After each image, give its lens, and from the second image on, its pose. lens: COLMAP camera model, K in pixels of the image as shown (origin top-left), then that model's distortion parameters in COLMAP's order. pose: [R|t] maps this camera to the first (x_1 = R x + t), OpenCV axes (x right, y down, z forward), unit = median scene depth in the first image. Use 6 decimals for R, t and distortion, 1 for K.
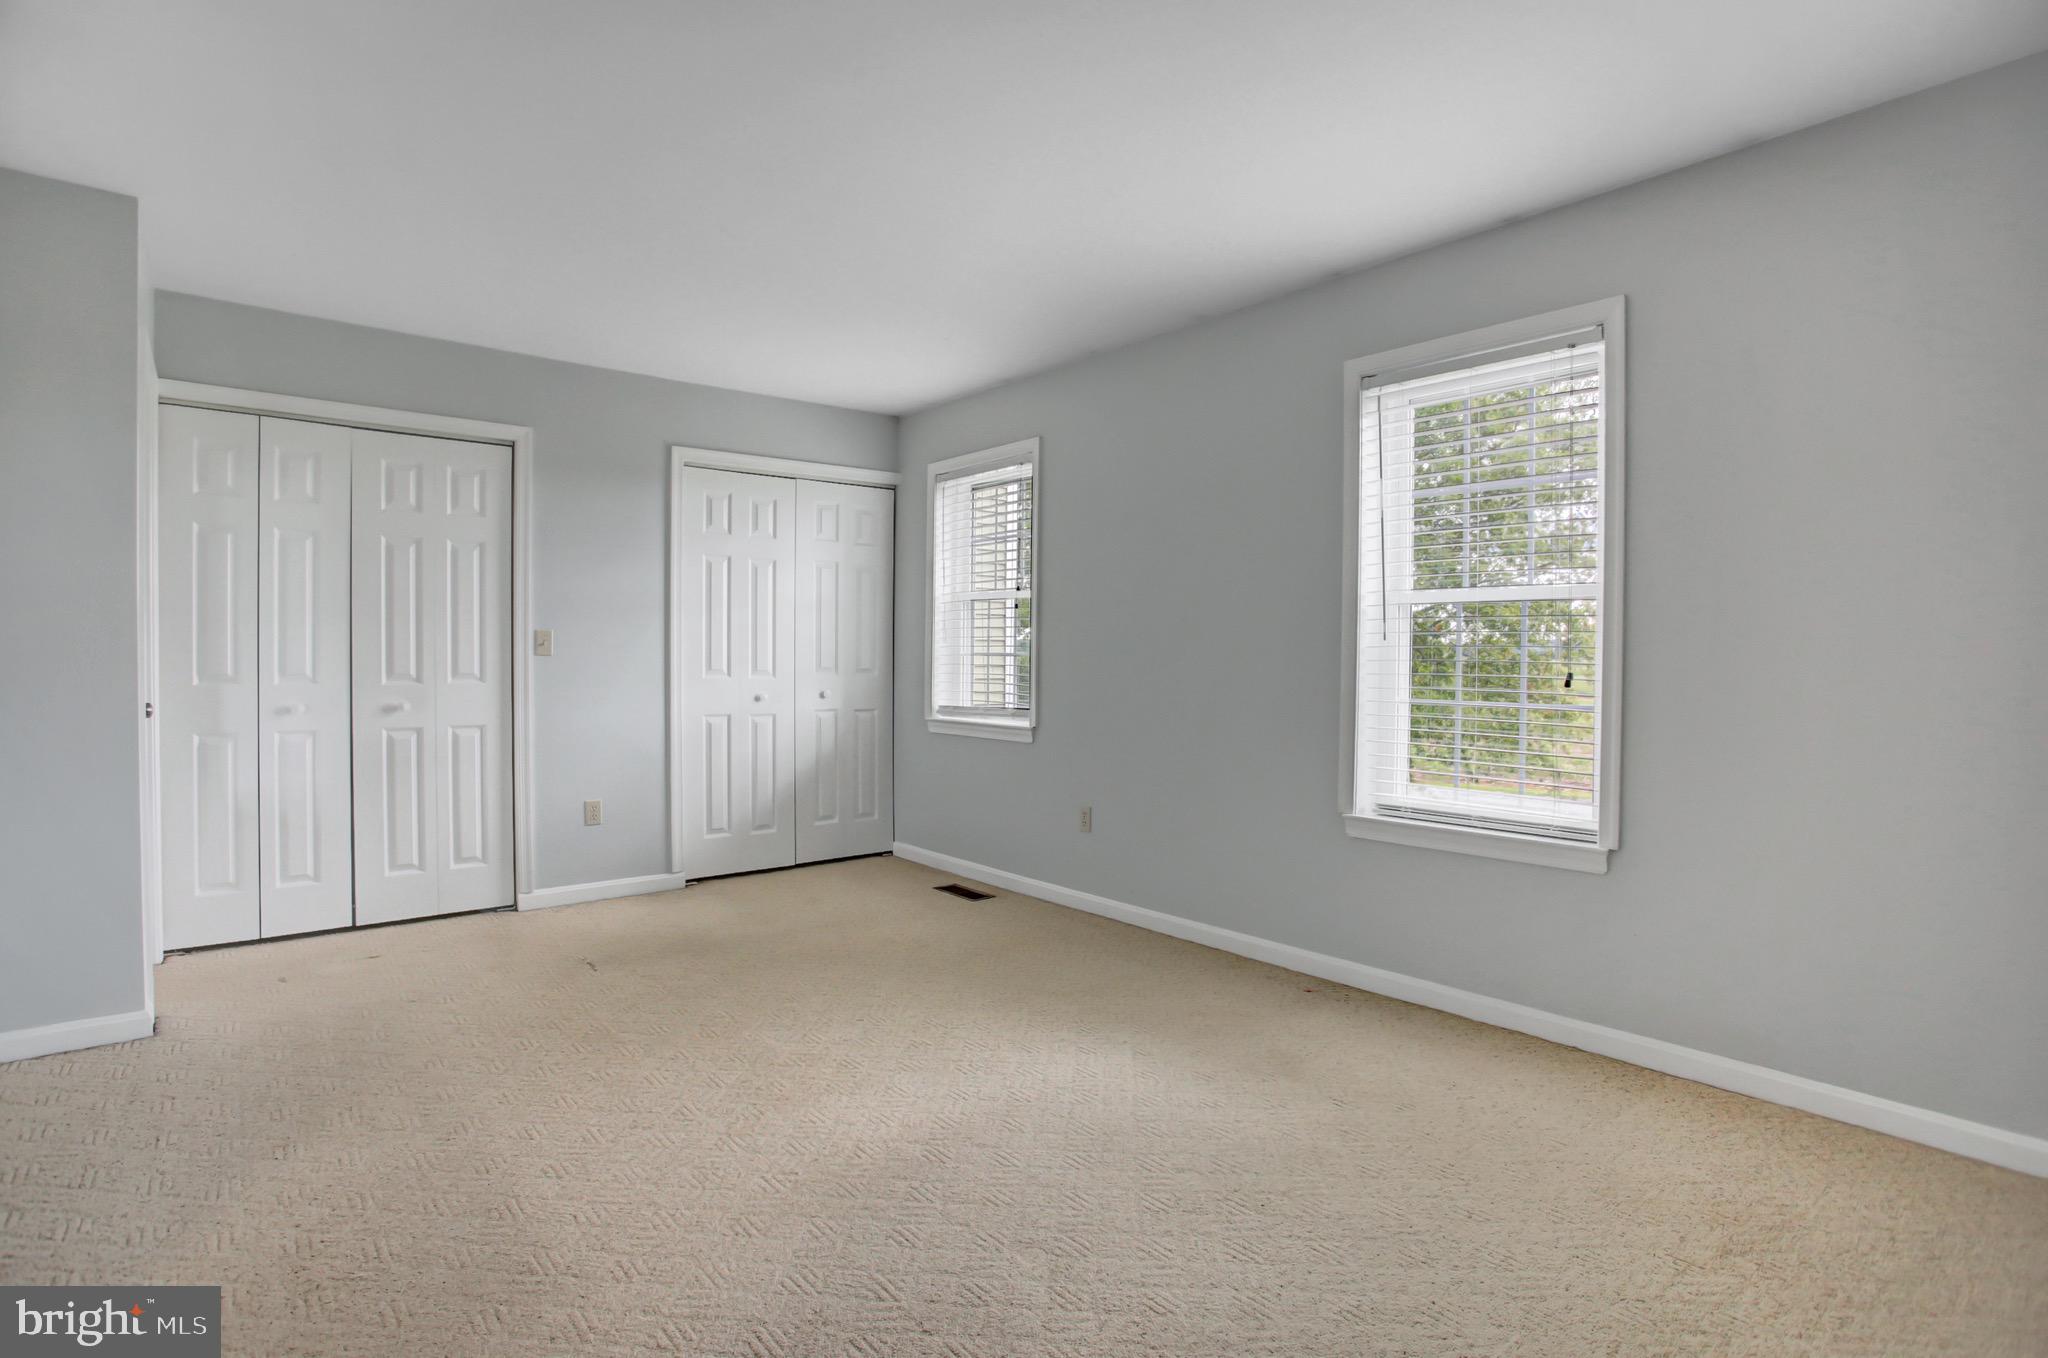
lens RADIAL K [[1019.9, 0, 1014.4], [0, 1019.9, 671.8], [0, 0, 1]] dist [-0.030672, 0.000377]
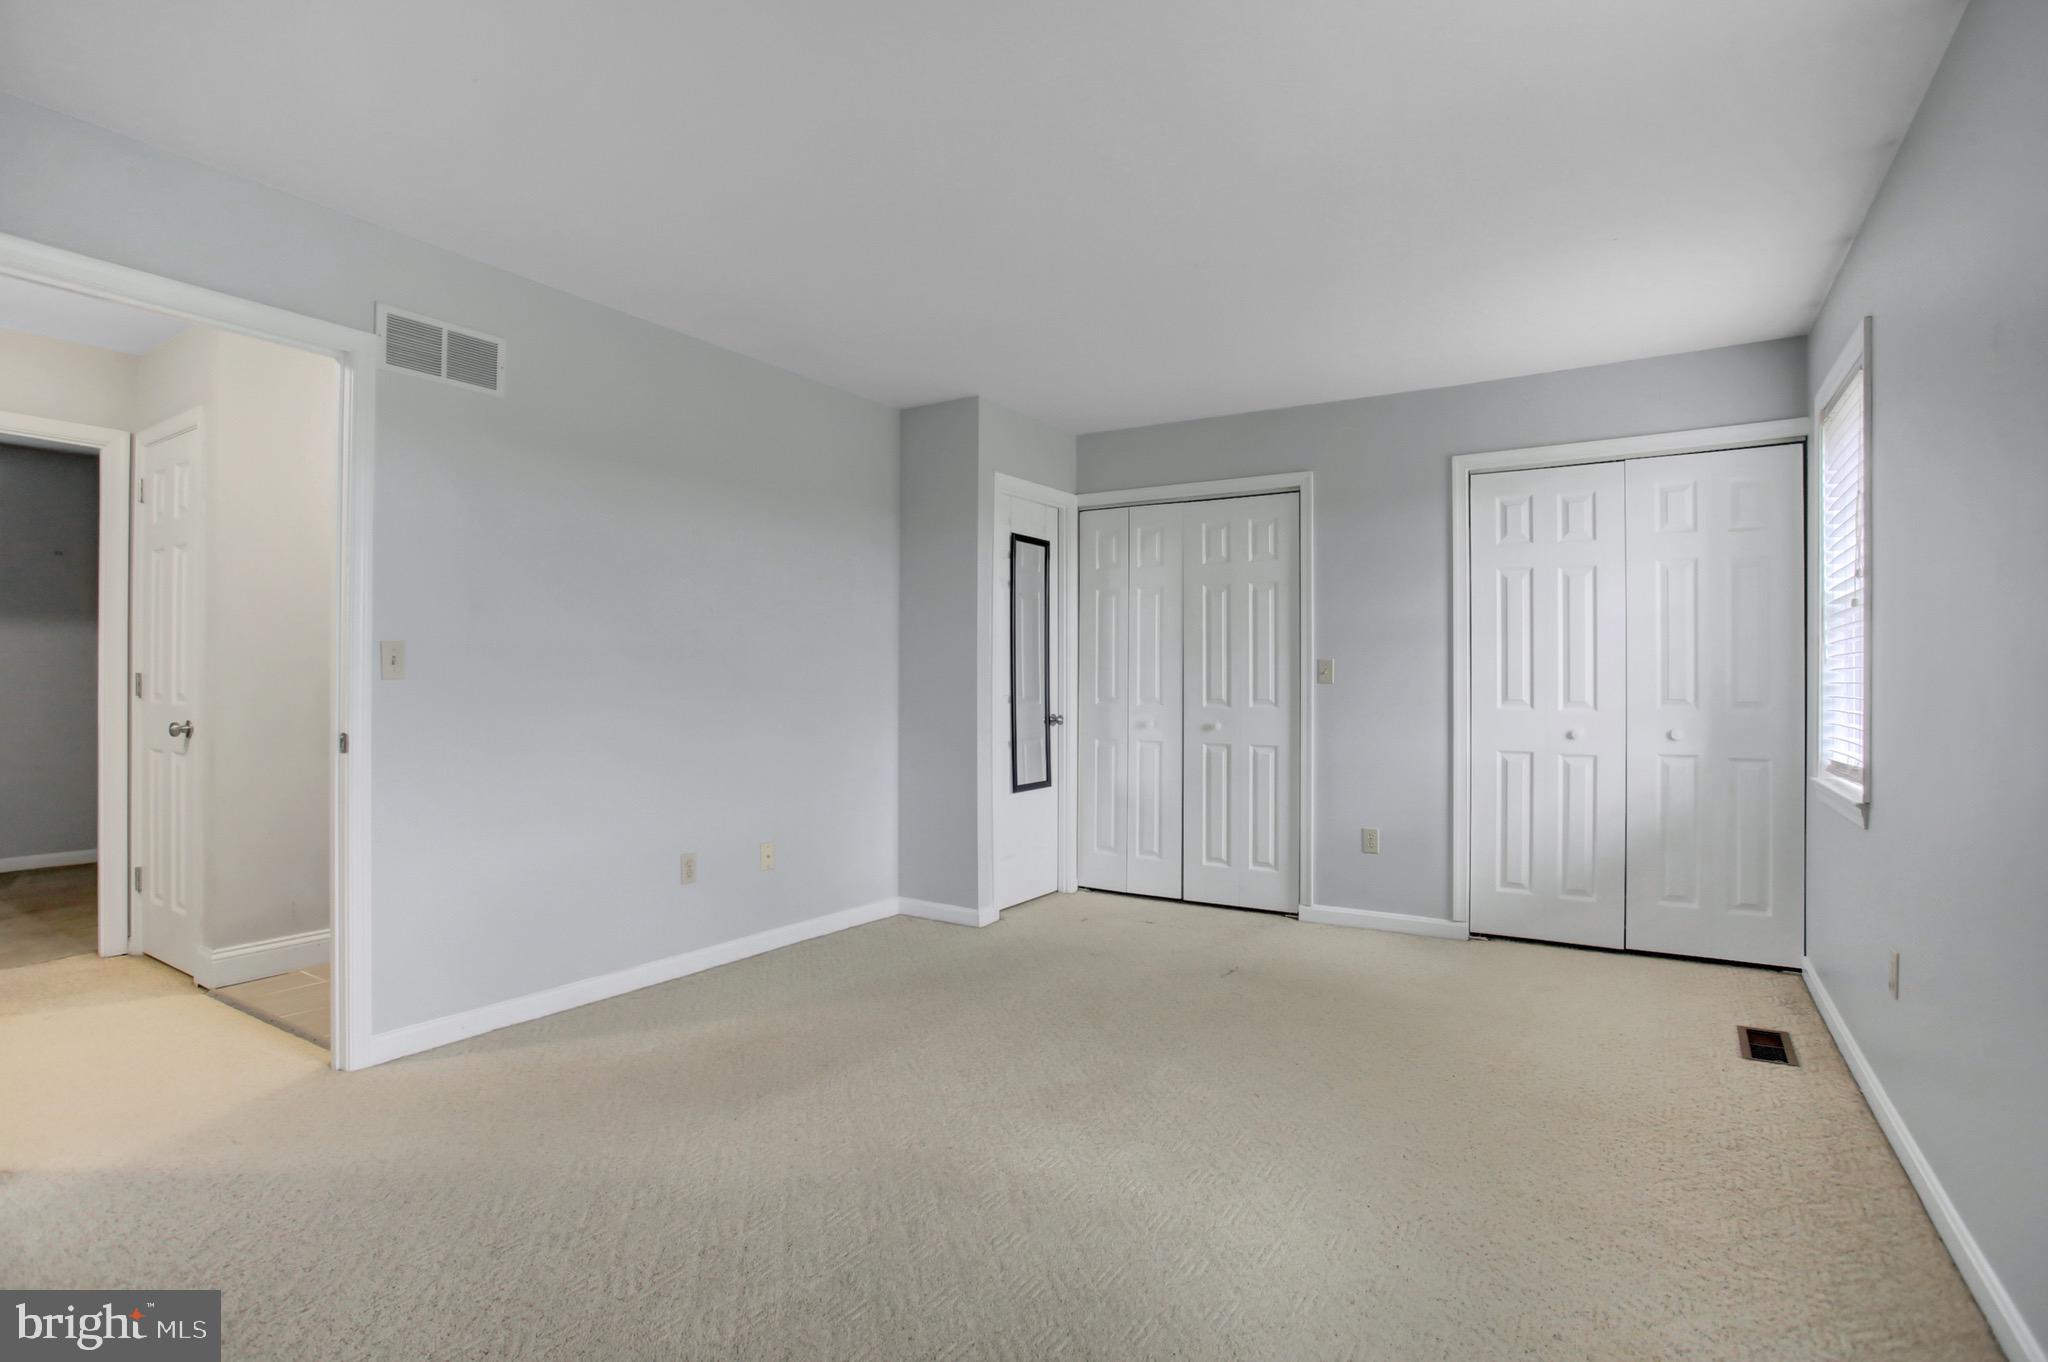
lens RADIAL K [[1006.1, 0, 994.6], [0, 1006.1, 675.4], [0, 0, 1]] dist [-0.043653, 0.000919]
pose [[0.321132, -0.007124, -0.947008, 0.418201], [-0.016272, 0.999783, -0.013039, -0.005250], [0.946895, 0.019597, 0.320946, 0.345665]]
